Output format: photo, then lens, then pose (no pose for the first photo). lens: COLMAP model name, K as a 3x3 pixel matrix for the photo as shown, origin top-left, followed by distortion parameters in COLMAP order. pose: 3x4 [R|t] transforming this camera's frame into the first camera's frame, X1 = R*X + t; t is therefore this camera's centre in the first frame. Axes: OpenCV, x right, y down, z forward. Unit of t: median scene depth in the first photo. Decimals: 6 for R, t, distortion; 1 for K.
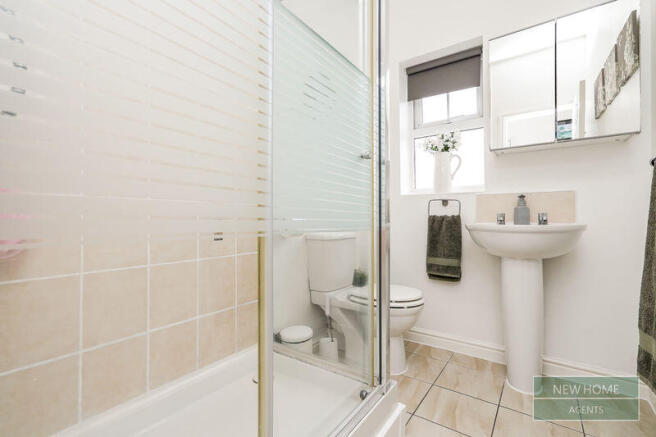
lens RADIAL K [[300.5, 0, 330.0], [0, 300.5, 223.1], [0, 0, 1]] dist [-0.000044, 0.000817]
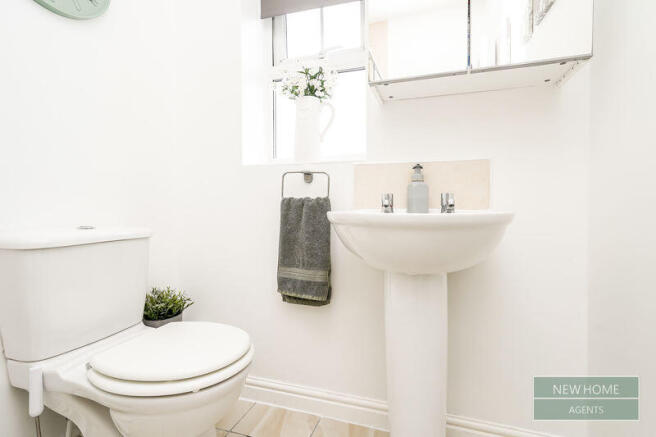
lens RADIAL K [[300.5, 0, 330.0], [0, 300.5, 223.1], [0, 0, 1]] dist [-0.000044, 0.000817]
pose [[0.963311, -0.014252, 0.268008, 0.270120], [0.004274, 0.999277, 0.037779, 0.002910], [-0.268353, -0.035248, 0.962676, 0.407336]]
